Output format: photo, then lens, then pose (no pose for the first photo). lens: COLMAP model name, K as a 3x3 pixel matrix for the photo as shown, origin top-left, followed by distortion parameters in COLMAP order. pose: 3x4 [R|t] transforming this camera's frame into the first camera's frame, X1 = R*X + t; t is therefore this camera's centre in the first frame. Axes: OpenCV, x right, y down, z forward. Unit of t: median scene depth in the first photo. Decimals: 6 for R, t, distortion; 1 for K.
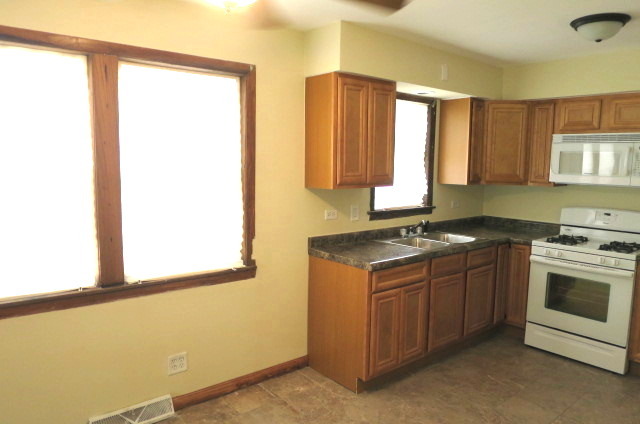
lens RADIAL K [[459.2, 0, 324.3], [0, 459.2, 214.3], [0, 0, 1]] dist [-0.037543, 0.001767]
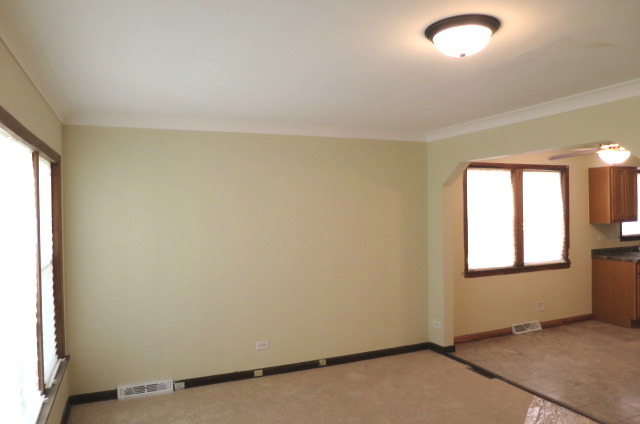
lens RADIAL K [[459.2, 0, 318.8], [0, 459.2, 217.5], [0, 0, 1]] dist [-0.037543, 0.001767]
pose [[0.956576, -0.031376, -0.289789, -0.544761], [0.001583, 0.994734, -0.102478, 0.105095], [0.291478, 0.097569, 0.951589, -1.089778]]
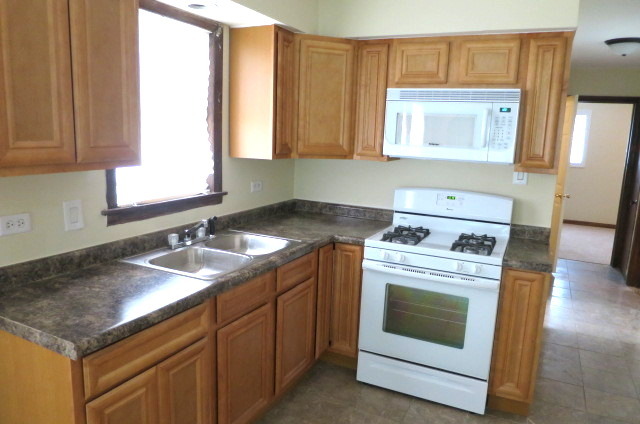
lens RADIAL K [[459.2, 0, 323.5], [0, 459.2, 212.1], [0, 0, 1]] dist [-0.037543, 0.001767]
pose [[0.915384, -0.049934, 0.399473, 0.126355], [0.022528, 0.997077, 0.073012, -0.040586], [-0.401951, -0.057835, 0.913833, 0.410679]]
